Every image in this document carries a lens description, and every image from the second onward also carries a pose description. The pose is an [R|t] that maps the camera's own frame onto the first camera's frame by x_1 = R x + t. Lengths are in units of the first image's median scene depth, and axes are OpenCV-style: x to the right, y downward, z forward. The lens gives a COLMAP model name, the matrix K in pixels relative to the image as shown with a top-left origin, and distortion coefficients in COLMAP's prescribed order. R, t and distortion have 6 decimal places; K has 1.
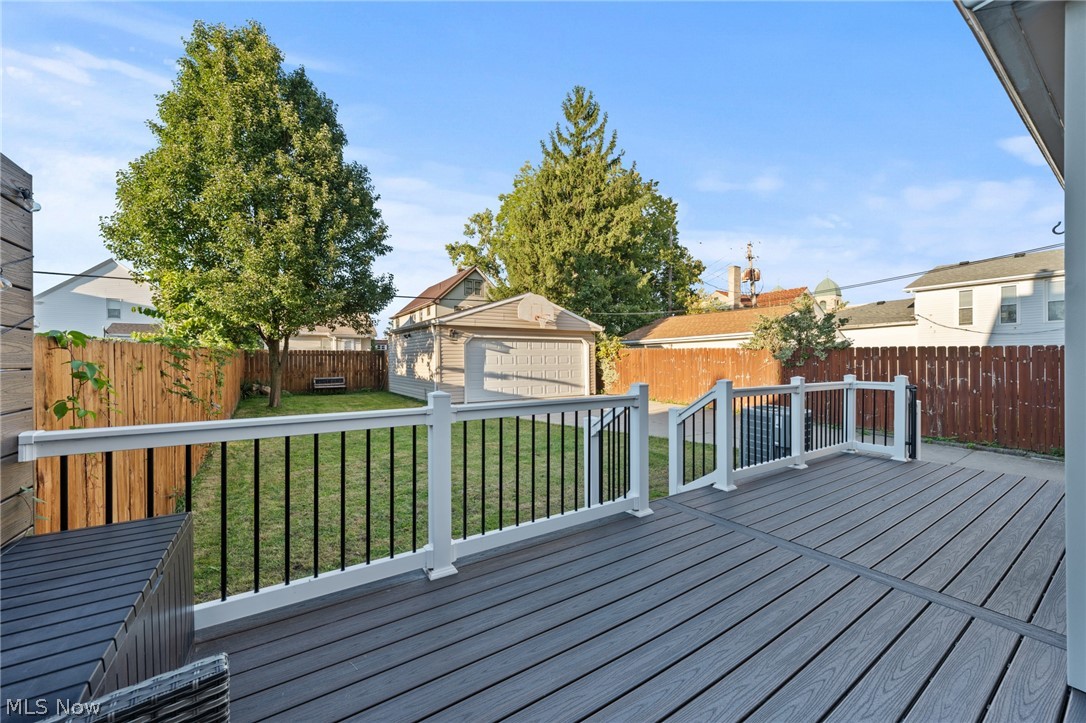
lens RADIAL K [[392.0, 0, 543.0], [0, 392.0, 364.5], [0, 0, 1]] dist [0.003622, 0.000141]
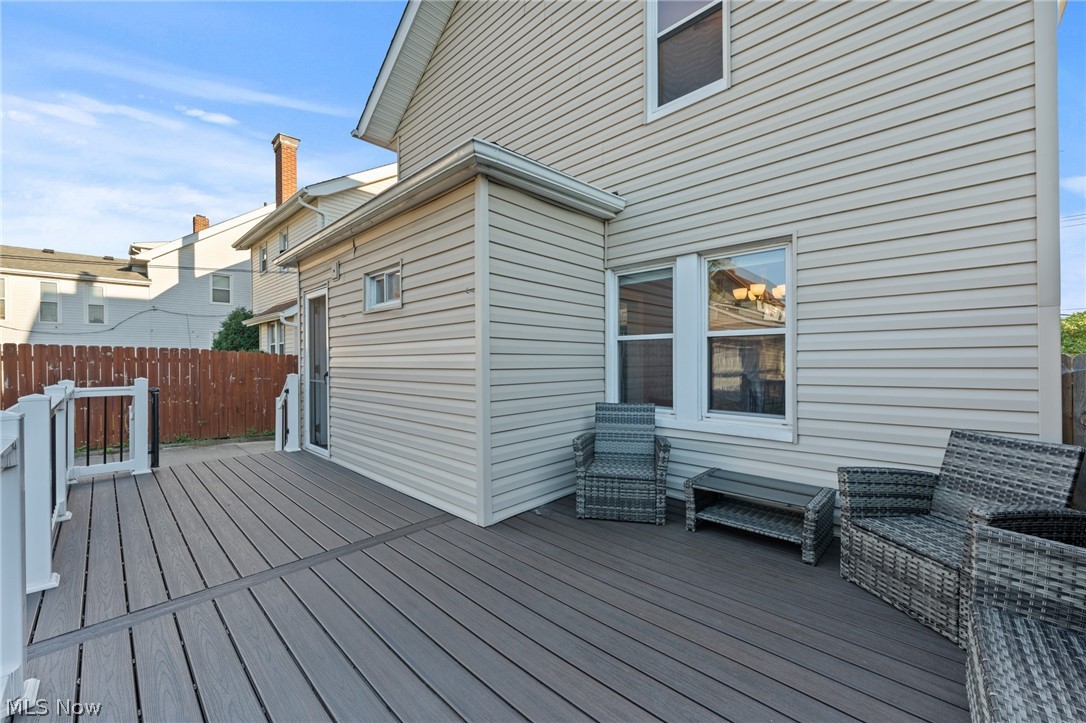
lens RADIAL K [[412.9, 0, 544.1], [0, 412.9, 357.5], [0, 0, 1]] dist [-0.000064, -0.000089]
pose [[-0.247232, 0.006135, 0.968937, -0.202471], [0.011254, 0.999931, -0.003459, -0.004749], [-0.968891, 0.010049, -0.247284, 0.314349]]
